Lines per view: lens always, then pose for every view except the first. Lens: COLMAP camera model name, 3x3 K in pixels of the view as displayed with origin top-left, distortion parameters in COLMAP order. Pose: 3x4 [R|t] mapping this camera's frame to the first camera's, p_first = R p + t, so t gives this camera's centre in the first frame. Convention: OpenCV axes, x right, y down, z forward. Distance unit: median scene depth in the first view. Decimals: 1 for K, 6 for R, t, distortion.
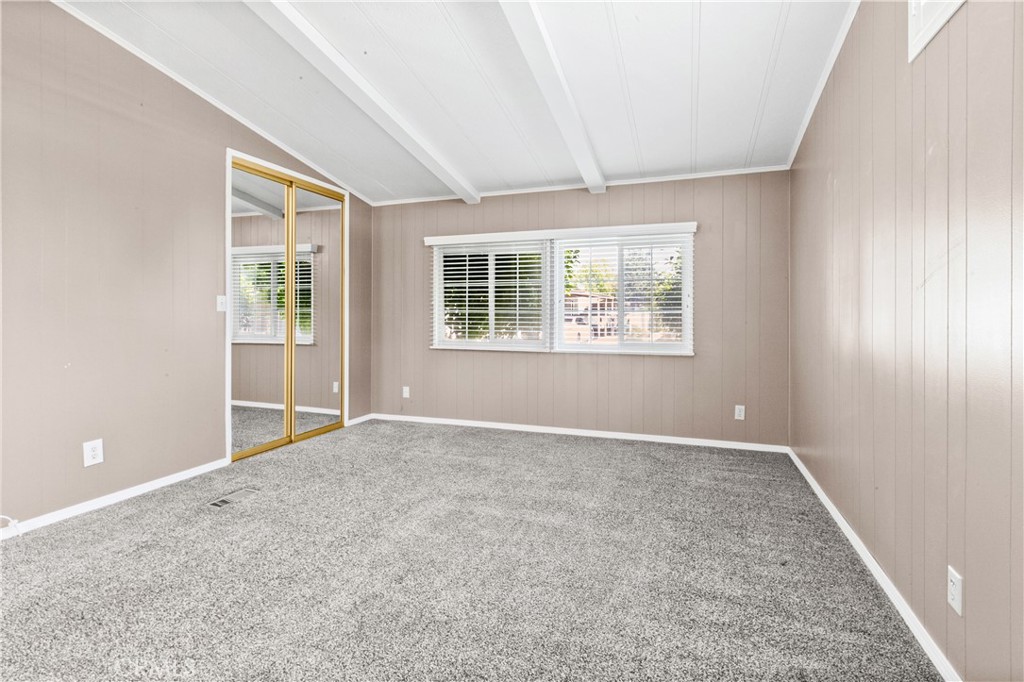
lens RADIAL K [[469.5, 0, 516.4], [0, 469.5, 312.5], [0, 0, 1]] dist [0.002959, 0.000467]
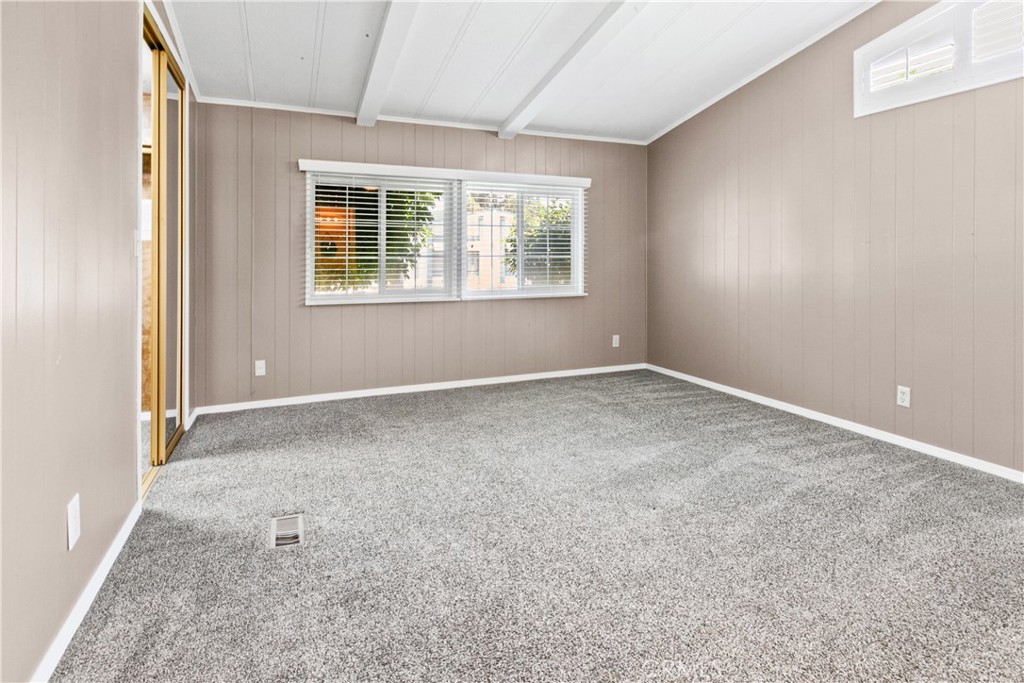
lens RADIAL K [[545.6, 0, 511.7], [0, 545.6, 254.8], [0, 0, 1]] dist [0.019888, 0.000133]
pose [[0.744997, 0.002226, 0.667064, -0.541978], [0.001493, 0.999986, -0.005005, -0.000584], [-0.667066, 0.004724, 0.744984, 0.113473]]
